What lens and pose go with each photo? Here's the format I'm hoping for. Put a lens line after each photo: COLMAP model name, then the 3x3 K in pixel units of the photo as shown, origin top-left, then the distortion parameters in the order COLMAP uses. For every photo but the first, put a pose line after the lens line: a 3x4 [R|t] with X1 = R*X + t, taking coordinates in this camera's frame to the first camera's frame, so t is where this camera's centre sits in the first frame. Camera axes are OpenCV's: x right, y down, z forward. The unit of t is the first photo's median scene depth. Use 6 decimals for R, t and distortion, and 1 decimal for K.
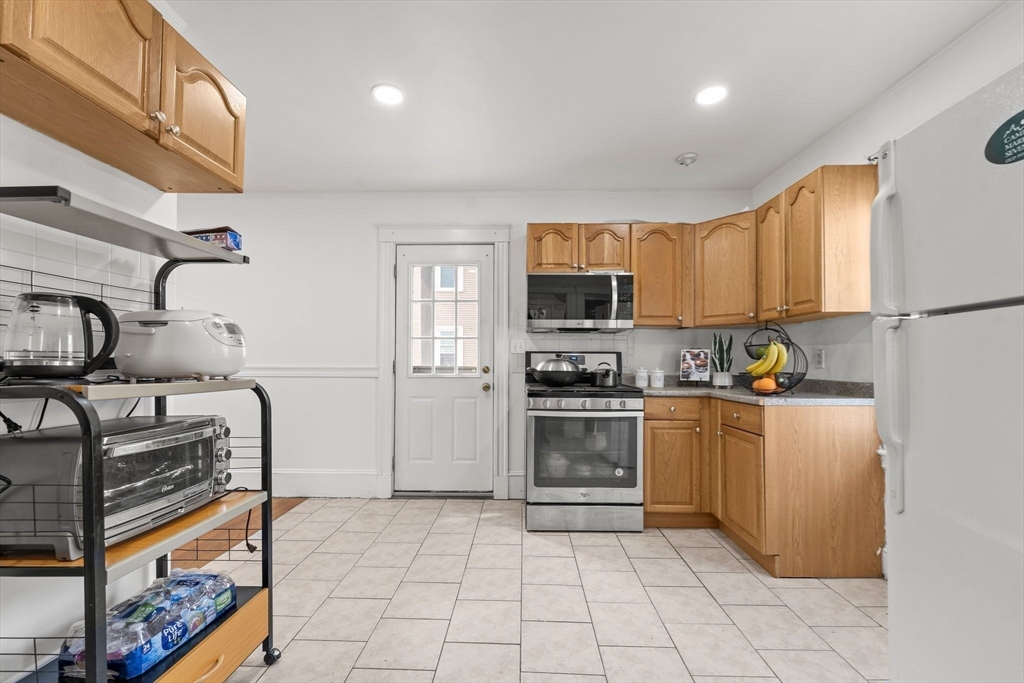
lens RADIAL K [[423.0, 0, 508.2], [0, 423.0, 352.9], [0, 0, 1]] dist [0.000394, 0.000044]
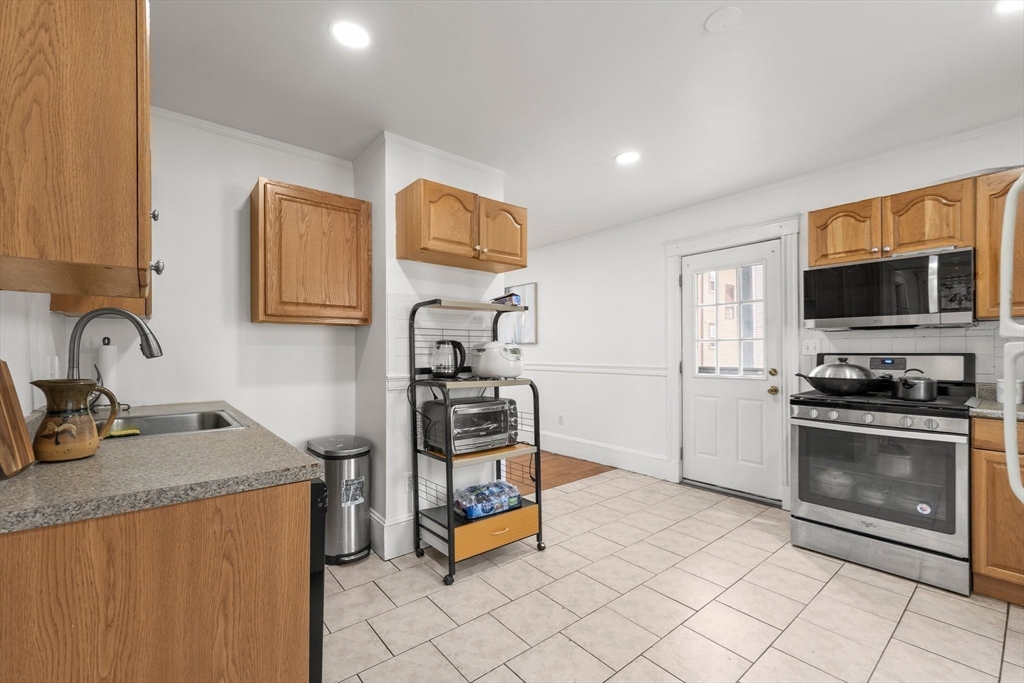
lens RADIAL K [[423.0, 0, 509.0], [0, 423.0, 351.3], [0, 0, 1]] dist [0.000394, 0.000044]
pose [[0.655340, -0.008752, -0.755284, 0.355425], [0.023470, 0.999686, 0.008780, -0.037668], [0.754970, -0.023480, 0.655339, -0.094779]]
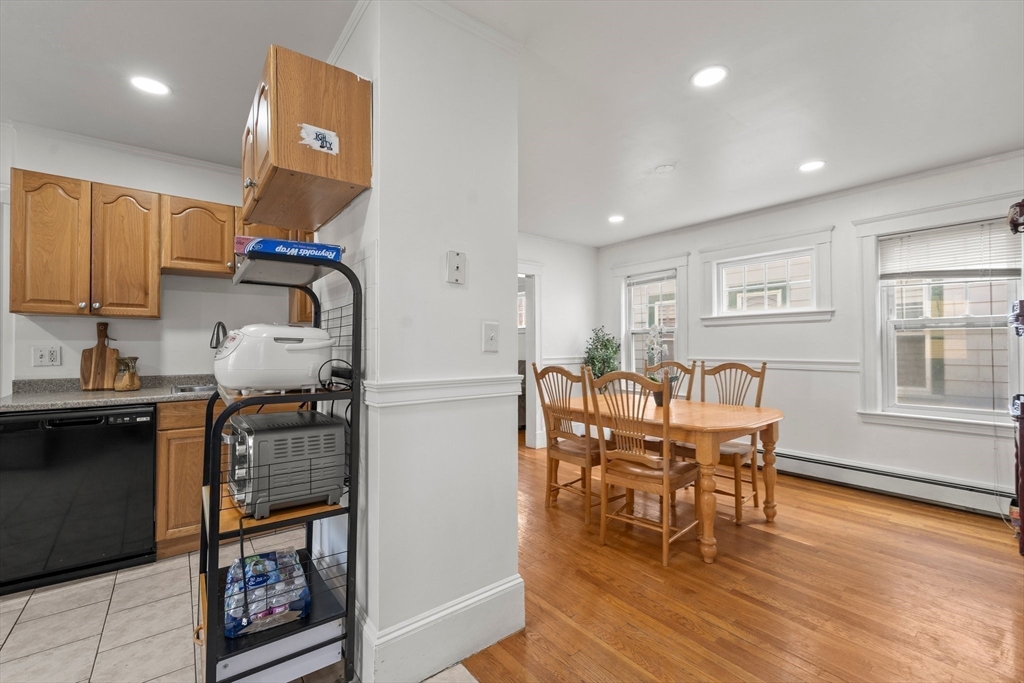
lens RADIAL K [[423.0, 0, 508.4], [0, 423.0, 343.6], [0, 0, 1]] dist [0.000394, 0.000044]
pose [[-0.771265, -0.005830, -0.636487, -0.284204], [0.015147, 0.999507, -0.027511, -0.007736], [0.636334, -0.030859, -0.770796, 1.138387]]
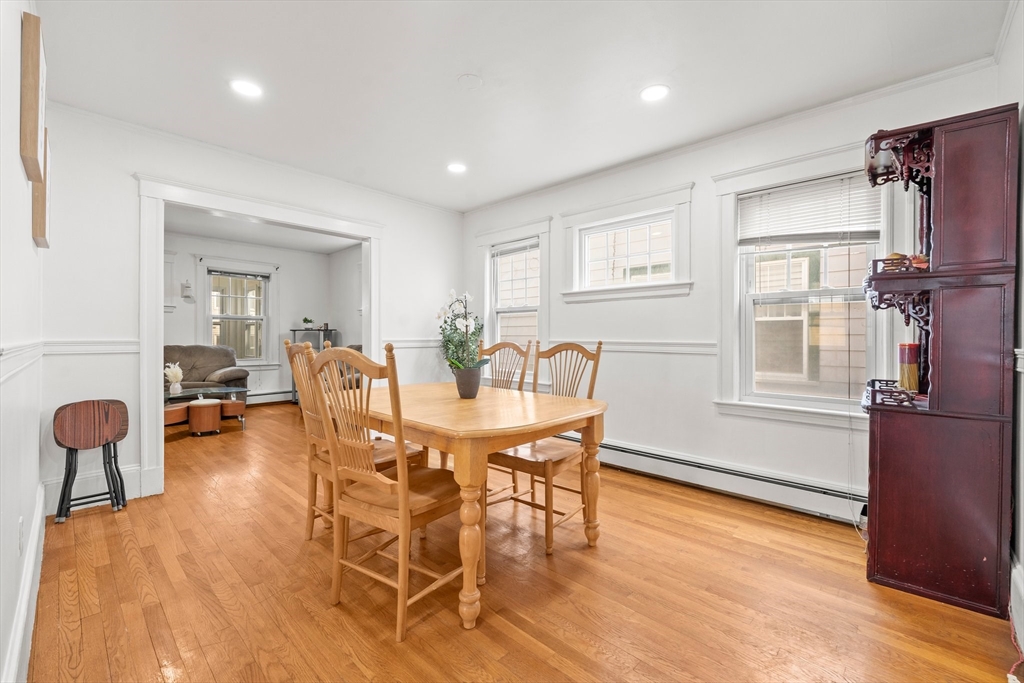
lens RADIAL K [[423.0, 0, 507.1], [0, 423.0, 338.5], [0, 0, 1]] dist [0.000394, 0.000044]
pose [[-0.675367, -0.002499, -0.737478, -0.777526], [0.009902, 0.999873, -0.012457, 0.027263], [0.737416, -0.015715, -0.675256, 1.164526]]
